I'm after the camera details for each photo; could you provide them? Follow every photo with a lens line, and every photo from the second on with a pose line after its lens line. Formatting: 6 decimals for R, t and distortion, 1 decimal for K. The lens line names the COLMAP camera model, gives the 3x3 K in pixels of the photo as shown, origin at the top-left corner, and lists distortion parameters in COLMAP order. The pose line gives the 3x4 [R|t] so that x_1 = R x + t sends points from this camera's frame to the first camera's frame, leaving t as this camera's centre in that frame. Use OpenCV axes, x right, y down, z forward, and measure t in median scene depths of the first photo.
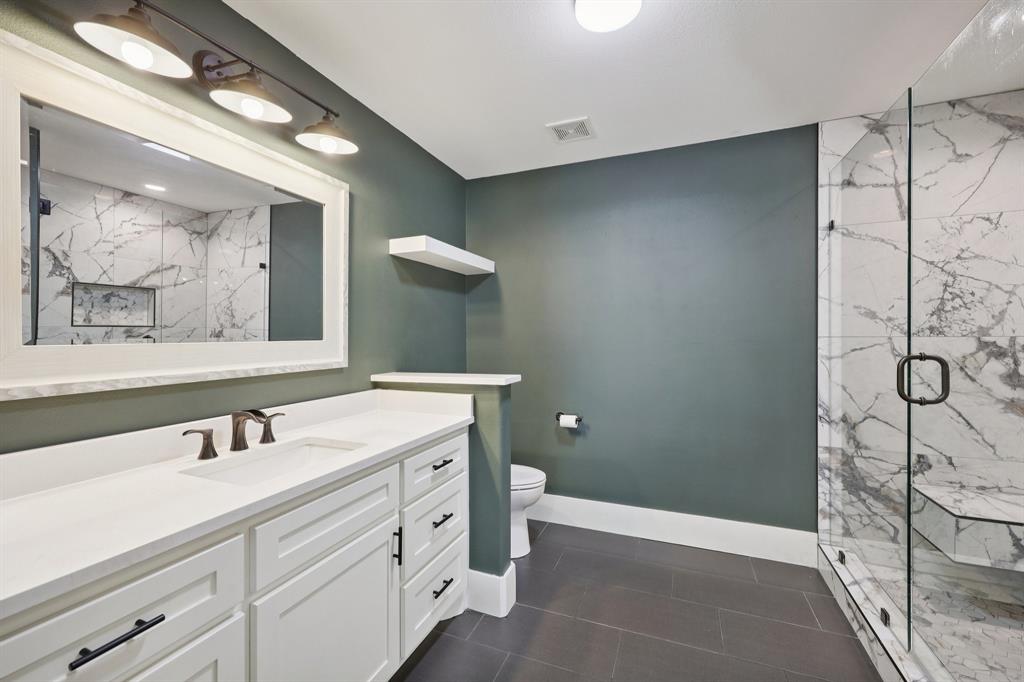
lens RADIAL K [[414.5, 0, 513.1], [0, 414.5, 334.2], [0, 0, 1]] dist [0.000158, -0.000353]
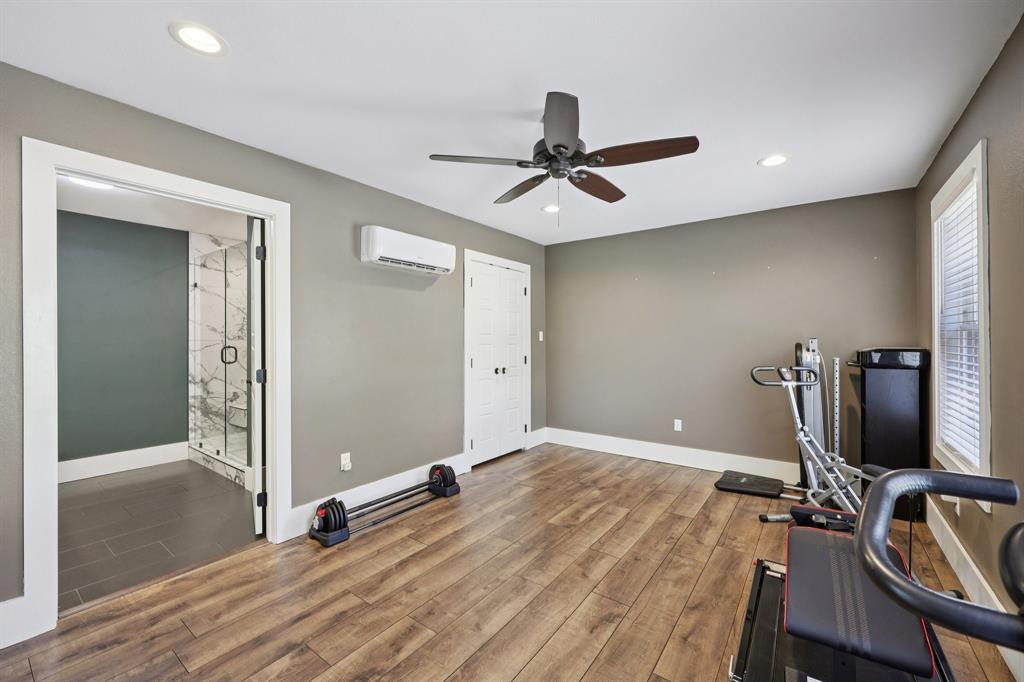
lens RADIAL K [[414.5, 0, 515.5], [0, 414.5, 341.0], [0, 0, 1]] dist [0.000158, -0.000353]
pose [[0.243476, 0.000857, 0.969907, -0.802106], [0.001666, 0.999998, -0.001302, 0.014965], [-0.969905, 0.001933, 0.243474, -0.992660]]
